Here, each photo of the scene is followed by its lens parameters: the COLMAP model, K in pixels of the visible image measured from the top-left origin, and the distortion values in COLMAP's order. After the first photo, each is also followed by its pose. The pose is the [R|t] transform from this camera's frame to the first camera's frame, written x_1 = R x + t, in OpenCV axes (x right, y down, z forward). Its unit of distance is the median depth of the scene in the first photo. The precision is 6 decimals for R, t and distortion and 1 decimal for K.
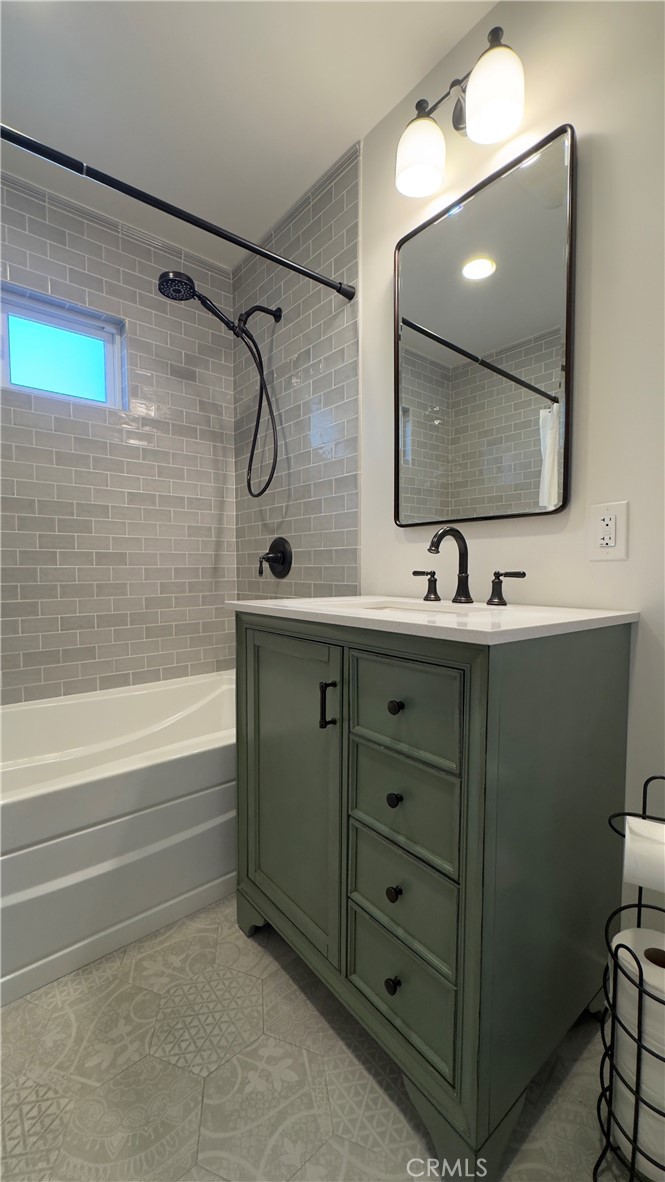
lens RADIAL K [[473.0, 0, 331.9], [0, 473.0, 590.4], [0, 0, 1]] dist [-0.002402, 0.000174]
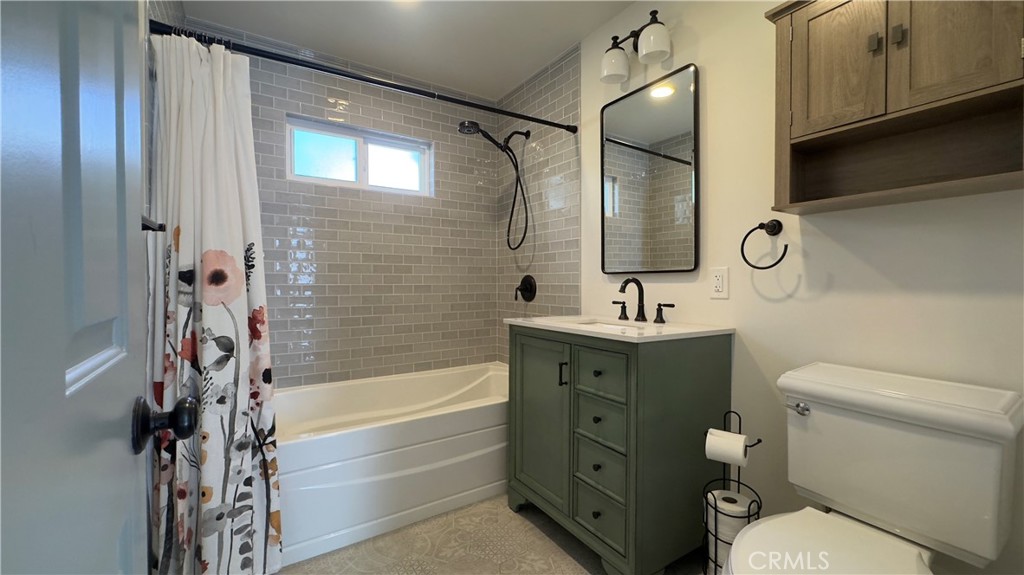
lens RADIAL K [[409.8, 0, 510.1], [0, 409.8, 285.9], [0, 0, 1]] dist [-0.002402, 0.000174]
pose [[0.993276, 0.000694, -0.115769, -0.022792], [-0.005275, 0.999215, -0.039272, -0.039625], [0.115651, 0.039619, 0.992499, -0.535334]]
